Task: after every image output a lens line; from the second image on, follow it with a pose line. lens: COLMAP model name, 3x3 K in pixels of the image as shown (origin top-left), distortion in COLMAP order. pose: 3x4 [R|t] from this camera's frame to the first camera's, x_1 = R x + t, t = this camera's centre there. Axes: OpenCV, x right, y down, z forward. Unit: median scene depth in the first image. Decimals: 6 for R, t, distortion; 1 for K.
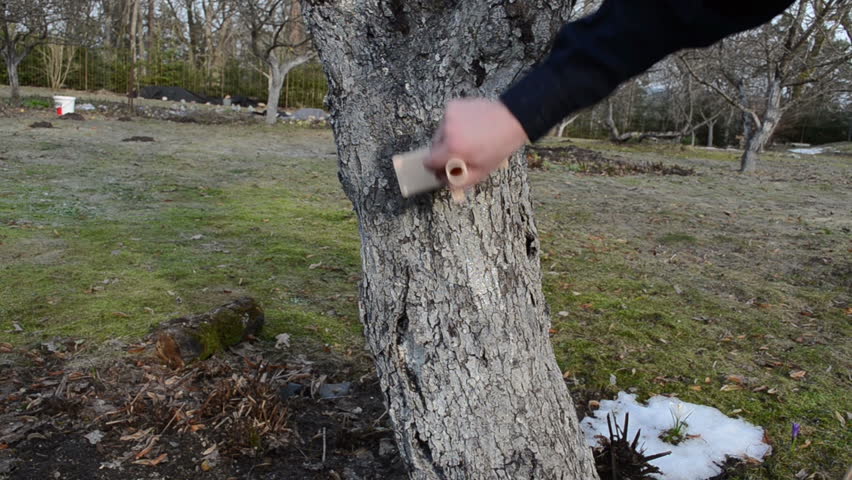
lens RADIAL K [[745.8, 0, 426.0], [0, 745.8, 240.0], [0, 0, 1]] dist [-0.075300, 0.017812]
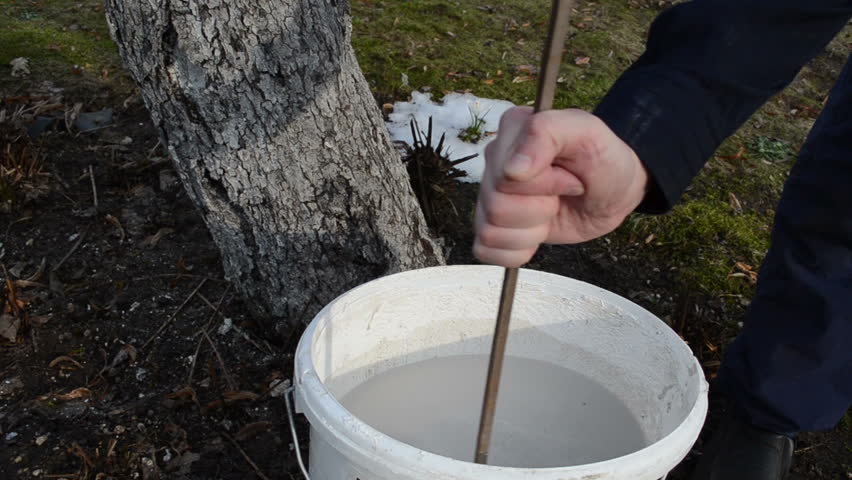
lens RADIAL K [[745.8, 0, 426.0], [0, 745.8, 240.0], [0, 0, 1]] dist [-0.075300, 0.017812]
pose [[0.952643, -0.140042, 0.269926, -0.009002], [0.023712, 0.919154, 0.393184, 0.006968], [-0.303166, -0.368163, 0.878946, 0.118225]]
